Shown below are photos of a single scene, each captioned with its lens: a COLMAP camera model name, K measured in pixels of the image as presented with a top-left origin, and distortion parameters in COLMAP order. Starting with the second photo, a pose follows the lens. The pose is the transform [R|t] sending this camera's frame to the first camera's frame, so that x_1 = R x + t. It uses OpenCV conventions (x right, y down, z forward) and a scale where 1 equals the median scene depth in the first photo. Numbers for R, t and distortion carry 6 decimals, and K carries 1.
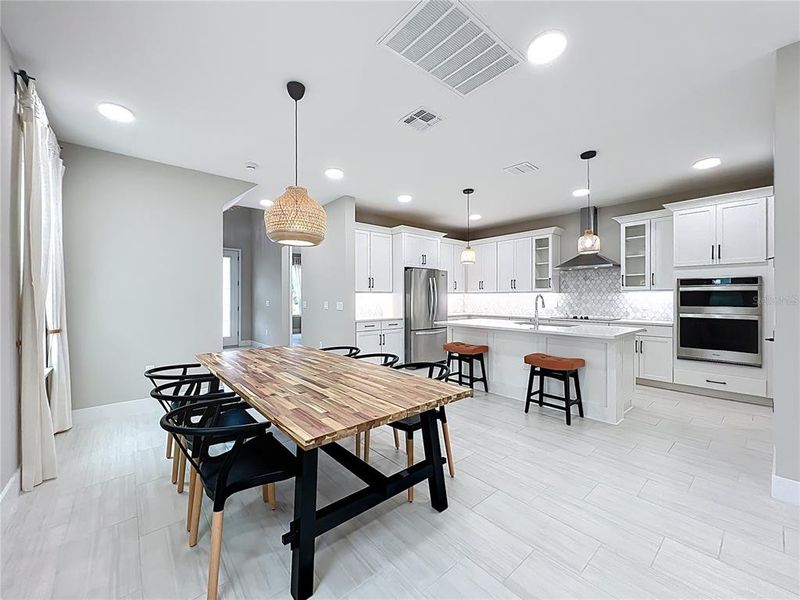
lens RADIAL K [[323.0, 0, 398.6], [0, 323.0, 298.4], [0, 0, 1]] dist [-0.001483, -0.000050]
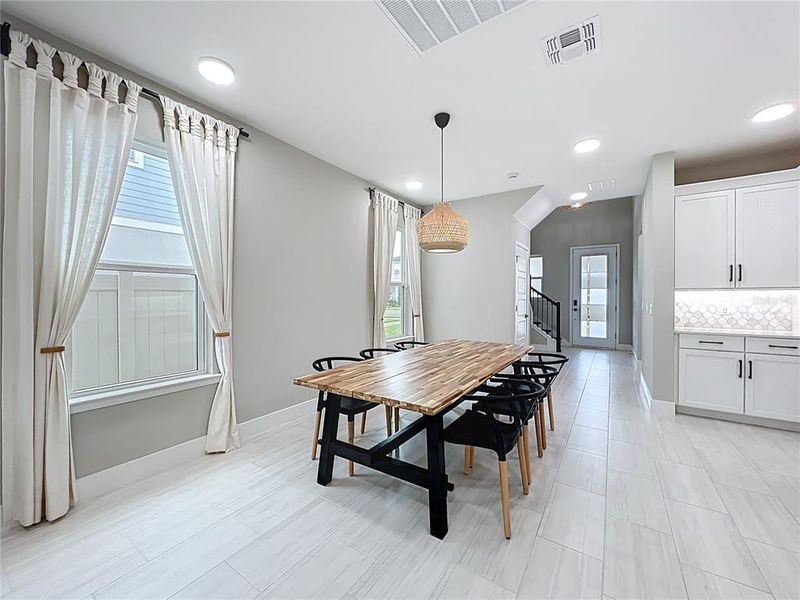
lens RADIAL K [[321.1, 0, 397.6], [0, 321.1, 299.0], [0, 0, 1]] dist [0.000032, 0.000150]
pose [[0.273821, 0.008370, -0.961744, 0.362463], [-0.004312, 0.999963, 0.007475, -0.001626], [0.961771, 0.002101, 0.273847, 0.250071]]
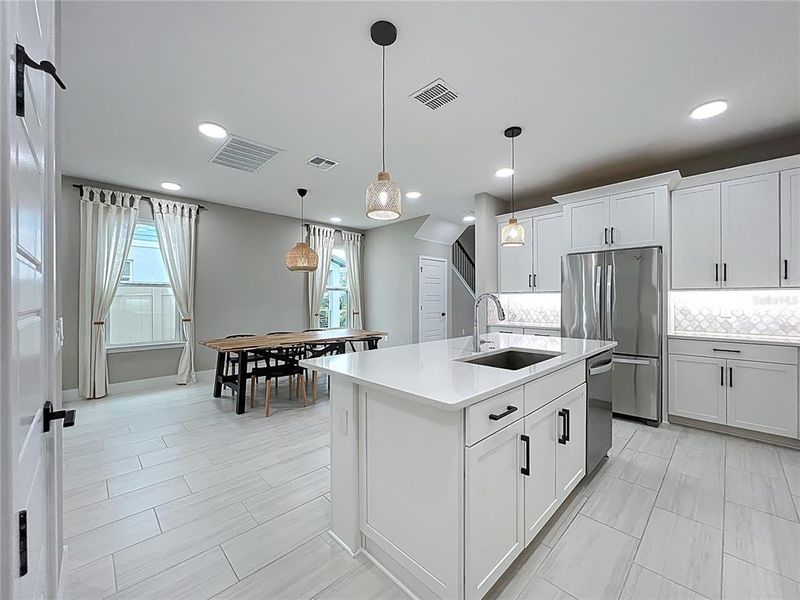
lens RADIAL K [[323.0, 0, 398.6], [0, 323.0, 298.4], [0, 0, 1]] dist [-0.001483, -0.000050]
pose [[0.067678, -0.000844, -0.997707, 0.786884], [-0.001146, 0.999999, -0.000924, -0.003207], [0.997707, 0.001206, 0.067677, 0.690227]]
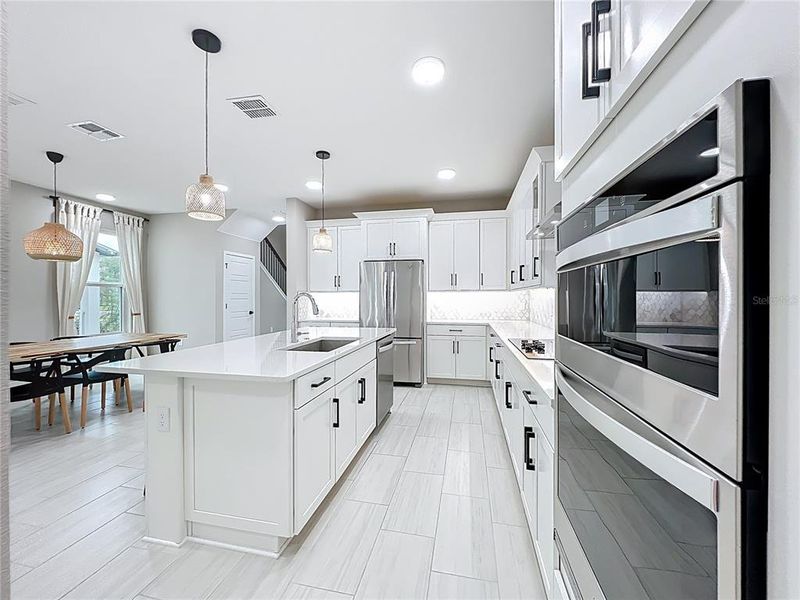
lens RADIAL K [[321.1, 0, 397.6], [0, 321.1, 299.0], [0, 0, 1]] dist [0.000032, 0.000150]
pose [[0.607580, 0.006498, -0.794232, 0.861102], [-0.002128, 0.999976, 0.006553, -0.003380], [0.794255, -0.002291, 0.607580, 0.645184]]
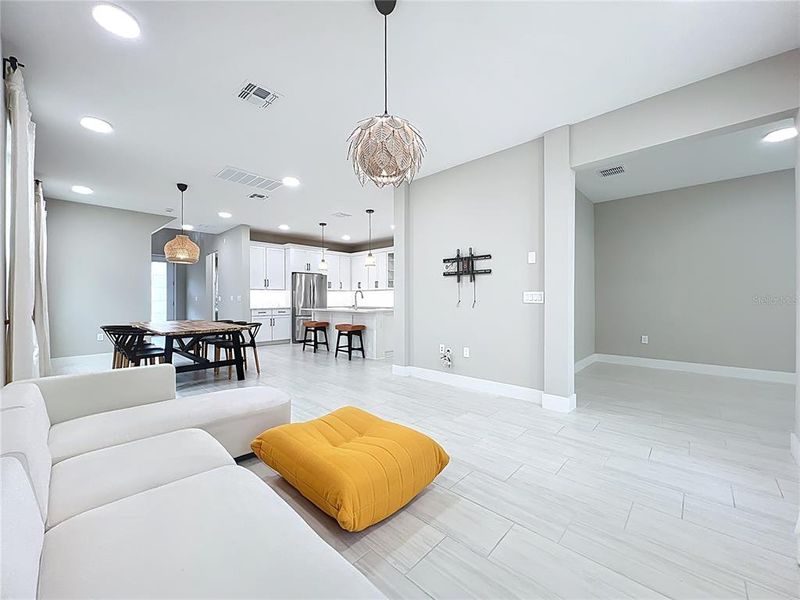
lens RADIAL K [[323.0, 0, 398.6], [0, 323.0, 298.4], [0, 0, 1]] dist [-0.001483, -0.000050]
pose [[0.993981, -0.001542, 0.109546, 0.382921], [0.001906, 0.999993, -0.003221, 0.029010], [-0.109540, 0.003411, 0.993977, -0.548417]]
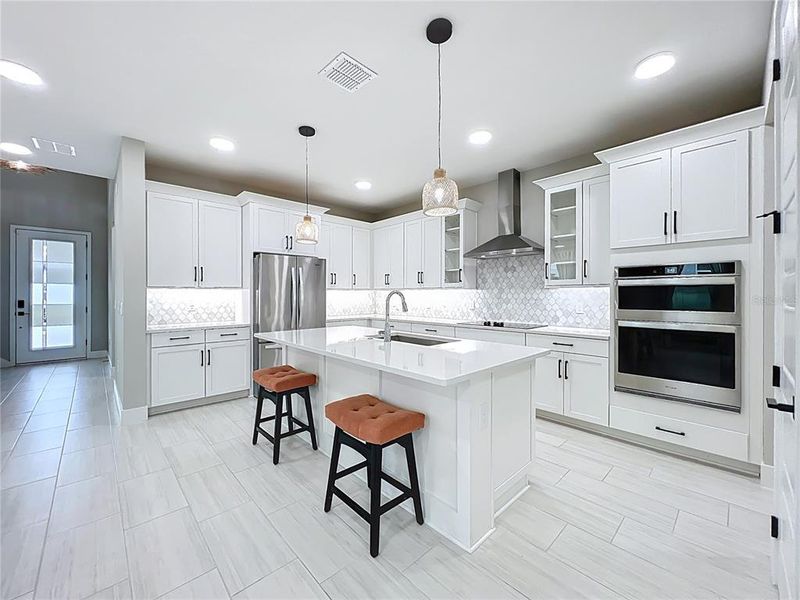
lens RADIAL K [[324.6, 0, 399.0], [0, 324.6, 296.0], [0, 0, 1]] dist [-0.000382, -0.000126]
pose [[0.998620, 0.001068, 0.052507, 0.342904], [-0.001100, 0.999999, 0.000573, -0.002016], [-0.052506, -0.000630, 0.998620, 0.321583]]
